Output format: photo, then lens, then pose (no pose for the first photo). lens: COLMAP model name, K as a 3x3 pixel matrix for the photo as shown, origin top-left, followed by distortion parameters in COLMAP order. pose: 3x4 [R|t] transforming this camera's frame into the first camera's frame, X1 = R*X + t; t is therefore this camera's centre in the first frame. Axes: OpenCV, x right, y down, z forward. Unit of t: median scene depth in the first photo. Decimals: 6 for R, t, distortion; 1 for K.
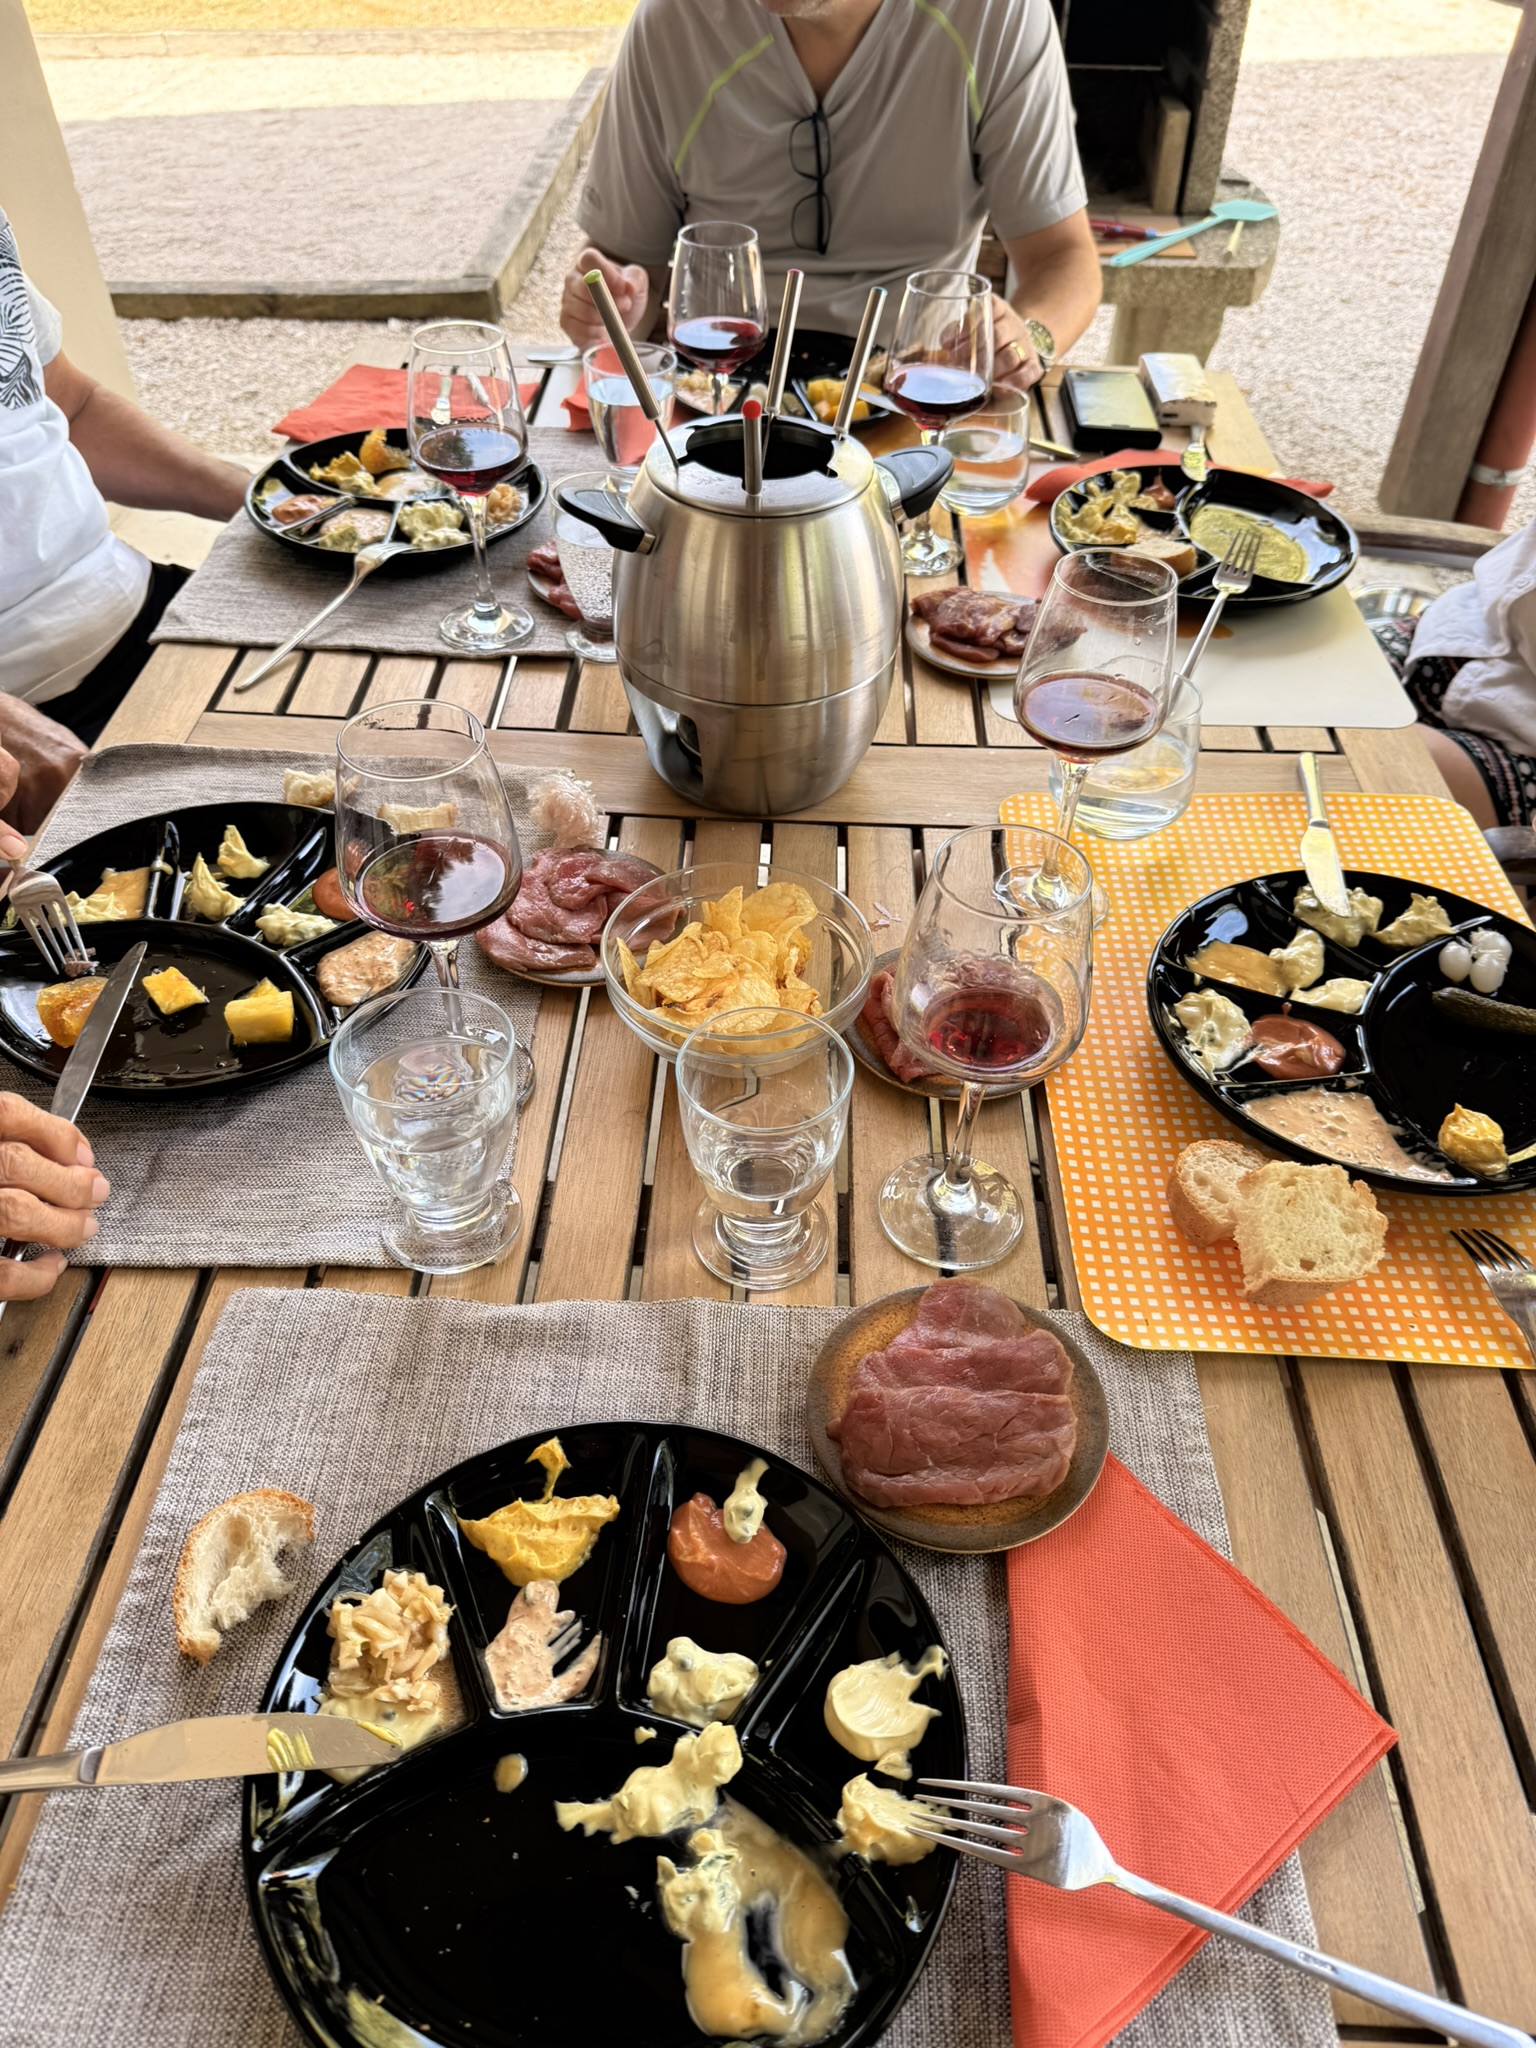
lens RADIAL K [[1453.9, 0, 751.7], [0, 1453.9, 1032.3], [0, 0, 1]] dist [0.029260, 0.001906]
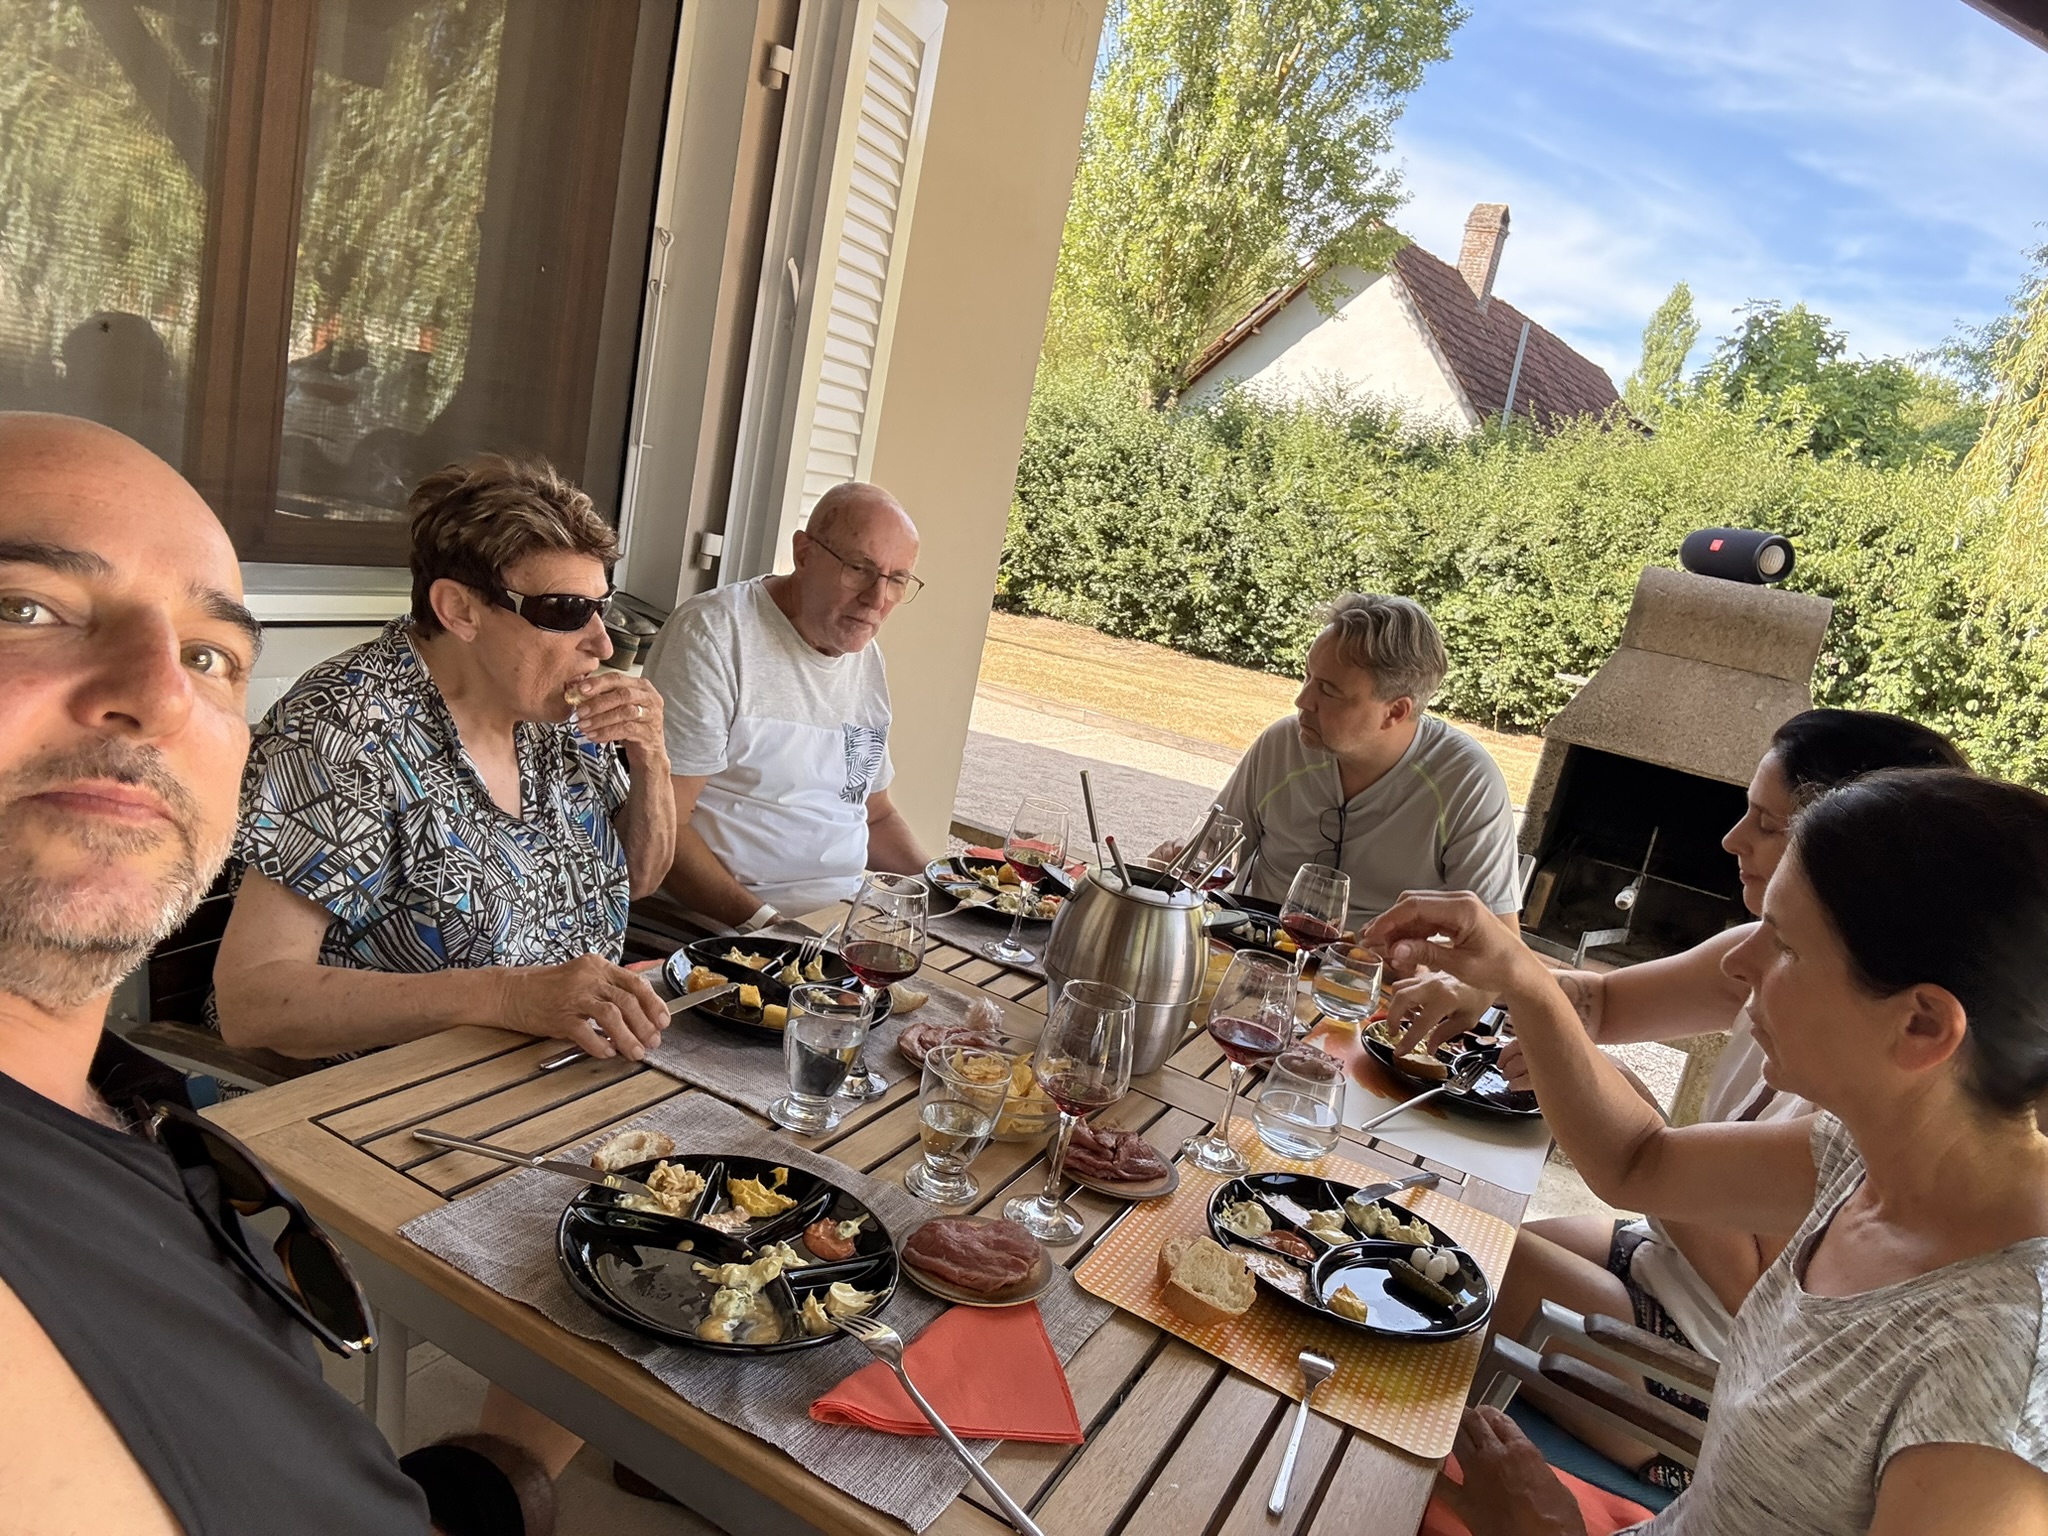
lens RADIAL K [[1400.9, 0, 1026.0], [0, 1400.9, 761.8], [0, 0, 1]] dist [0.018913, -0.015596]
pose [[0.889027, 0.260762, -0.376344, 0.562904], [-0.430923, 0.754299, -0.495316, 0.510613], [0.154716, 0.602524, 0.782961, -0.613238]]
